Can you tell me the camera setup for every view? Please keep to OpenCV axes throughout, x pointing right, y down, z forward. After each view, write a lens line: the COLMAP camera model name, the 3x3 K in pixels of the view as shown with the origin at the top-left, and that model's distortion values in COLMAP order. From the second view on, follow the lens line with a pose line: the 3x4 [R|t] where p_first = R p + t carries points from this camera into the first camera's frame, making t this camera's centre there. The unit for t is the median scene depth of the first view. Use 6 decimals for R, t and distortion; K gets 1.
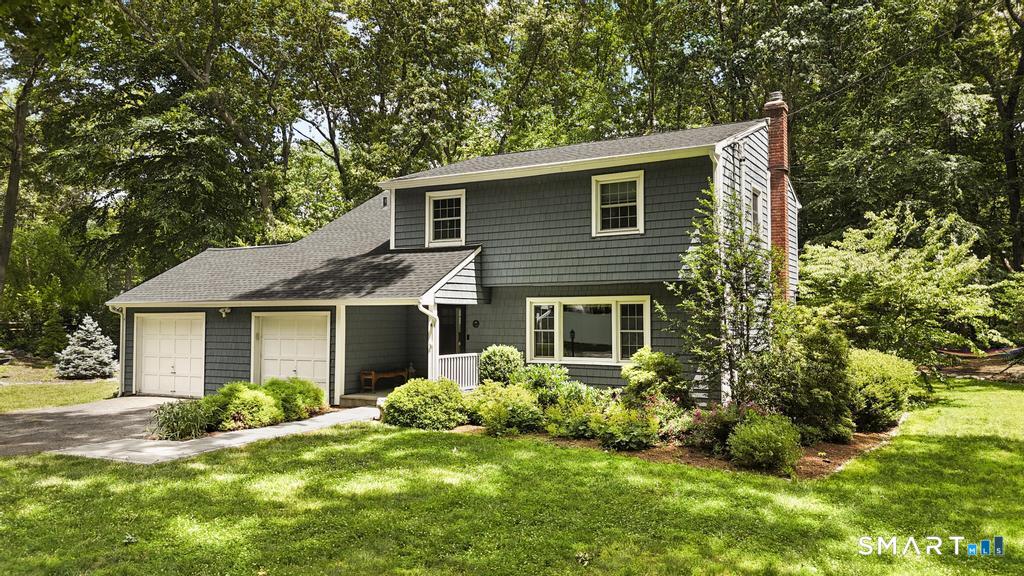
lens RADIAL K [[762.2, 0, 512.0], [0, 762.2, 288.0], [0, 0, 1]] dist [0.058644, -0.002683]
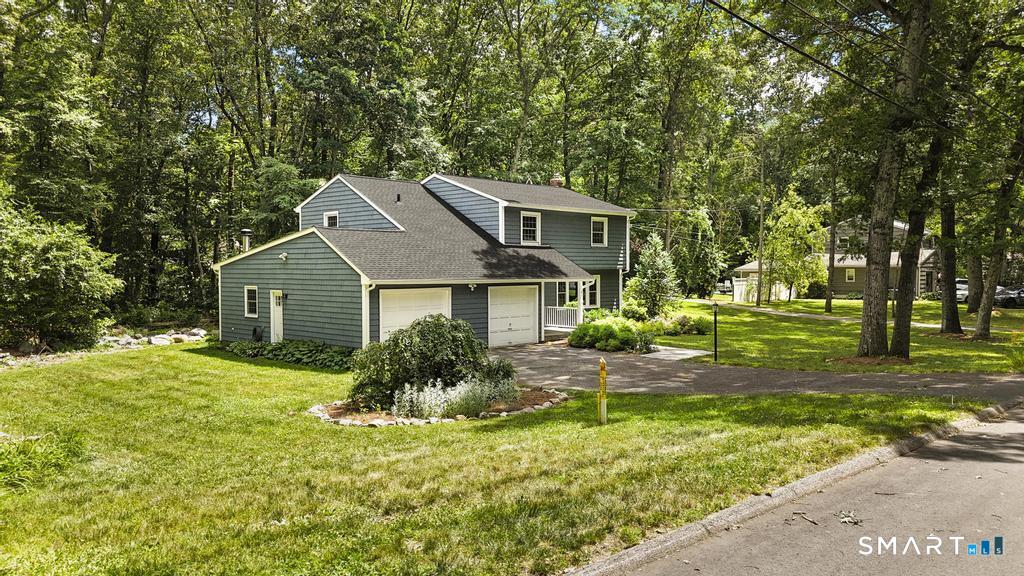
lens RADIAL K [[762.2, 0, 512.0], [0, 762.2, 288.0], [0, 0, 1]] dist [0.058644, -0.002683]
pose [[0.250406, -0.026105, 0.967789, -1.874329], [-0.039334, 0.998537, 0.037112, -0.022399], [-0.967342, -0.047360, 0.249013, 0.665315]]
